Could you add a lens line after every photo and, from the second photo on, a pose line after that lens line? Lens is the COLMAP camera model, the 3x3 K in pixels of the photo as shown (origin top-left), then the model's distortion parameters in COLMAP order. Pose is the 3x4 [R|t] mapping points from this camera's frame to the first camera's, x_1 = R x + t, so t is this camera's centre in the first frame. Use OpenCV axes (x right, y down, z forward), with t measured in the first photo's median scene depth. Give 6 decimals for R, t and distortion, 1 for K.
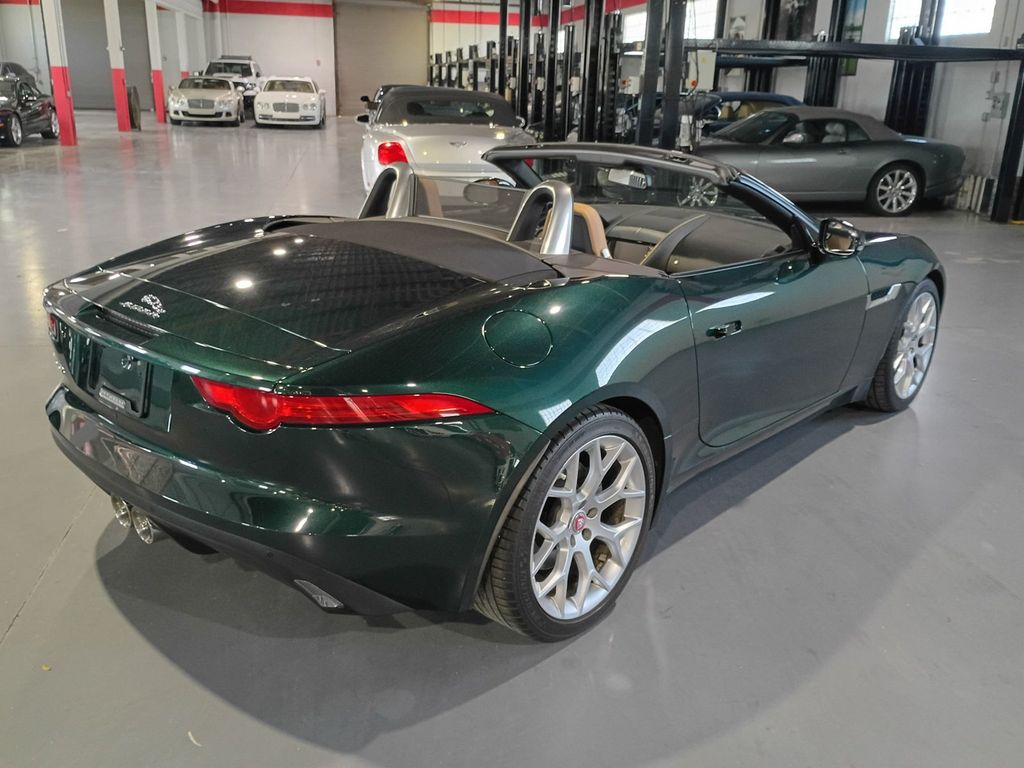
lens RADIAL K [[878.0, 0, 511.7], [0, 878.0, 368.8], [0, 0, 1]] dist [0.087893, -0.090486]
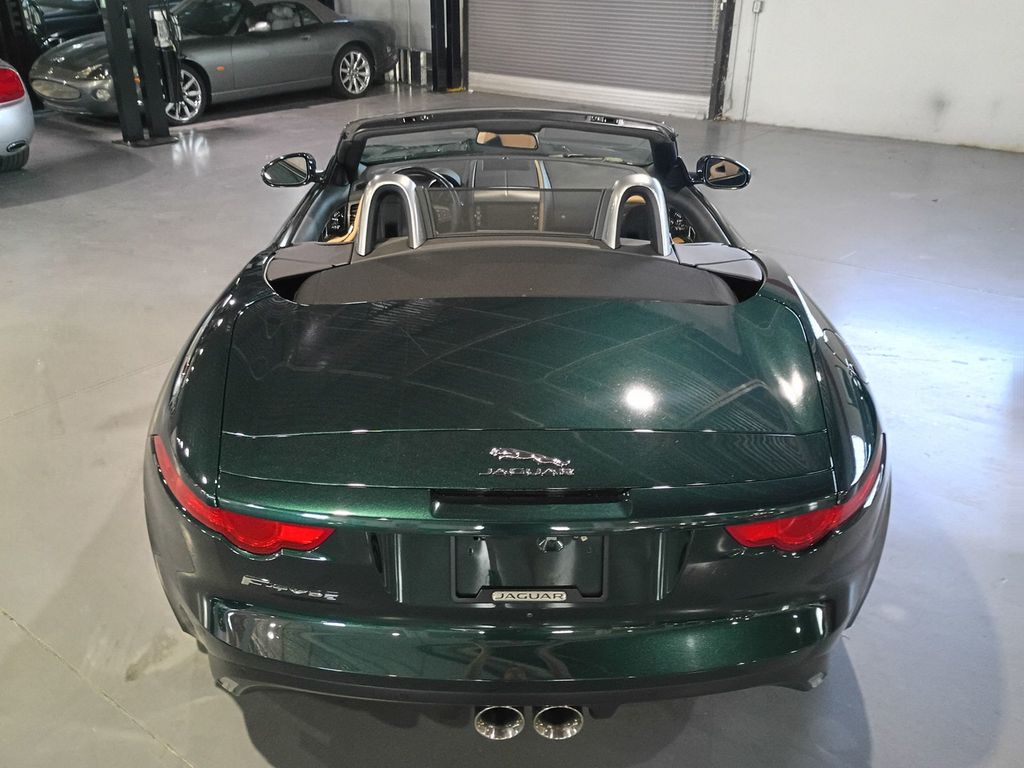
lens RADIAL K [[871.8, 0, 506.1], [0, 871.8, 380.4], [0, 0, 1]] dist [0.099880, -0.122725]
pose [[0.734374, -0.323881, 0.596486, -0.165387], [0.226412, 0.945366, 0.234565, -0.061326], [-0.639869, -0.037207, 0.767583, 0.083628]]
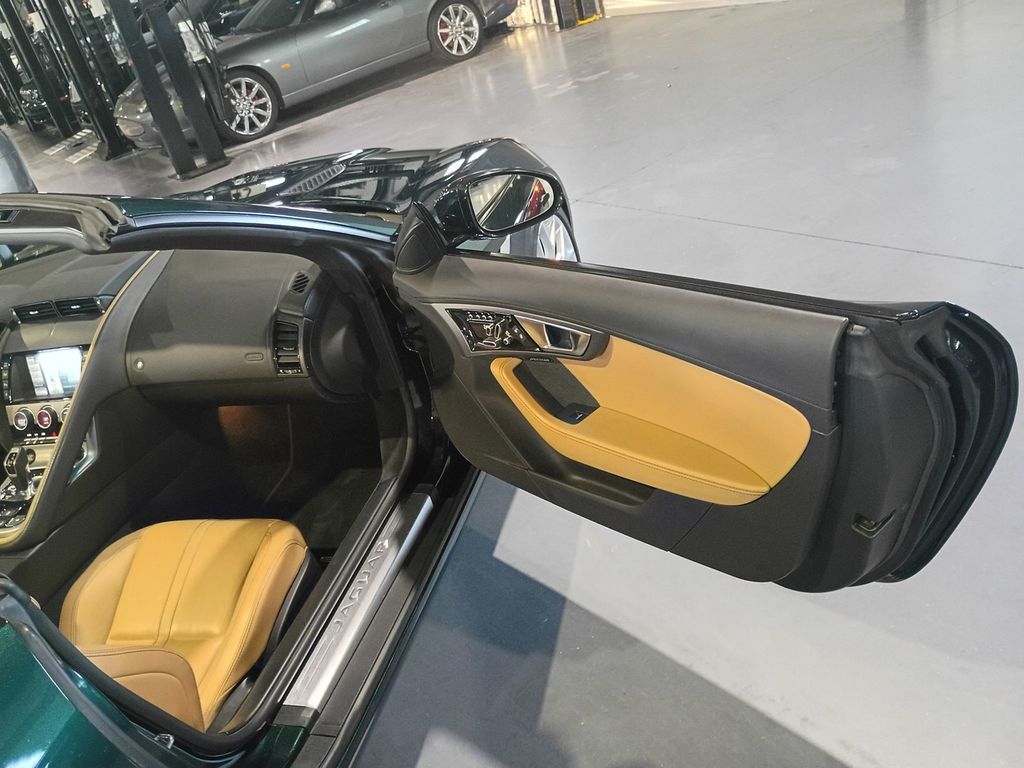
lens RADIAL K [[890.3, 0, 500.8], [0, 890.3, 383.3], [0, 0, 1]] dist [0.074486, -0.101264]
pose [[0.857447, -0.432238, 0.279205, 0.068814], [0.389950, 0.899843, 0.195502, -0.041840], [-0.335744, -0.058757, 0.940119, 0.131499]]
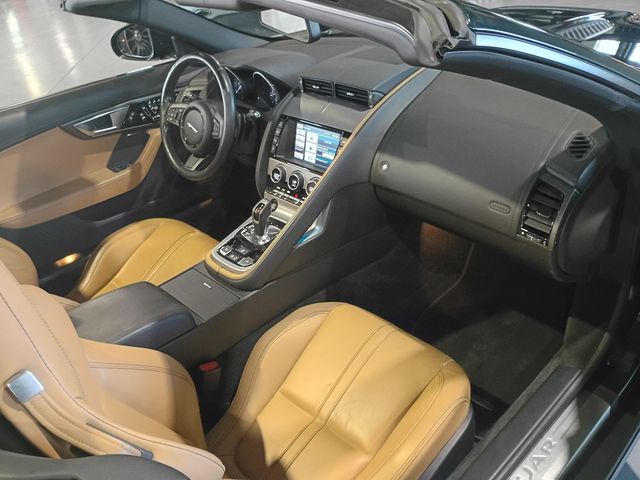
lens RADIAL K [[556.4, 0, 313.0], [0, 556.4, 239.5], [0, 0, 1]] dist [0.074486, -0.101264]
pose [[0.988427, -0.080270, -0.128720, 0.058084], [0.109797, 0.964061, 0.241930, -0.053288], [0.104674, -0.253263, 0.961718, 0.202028]]
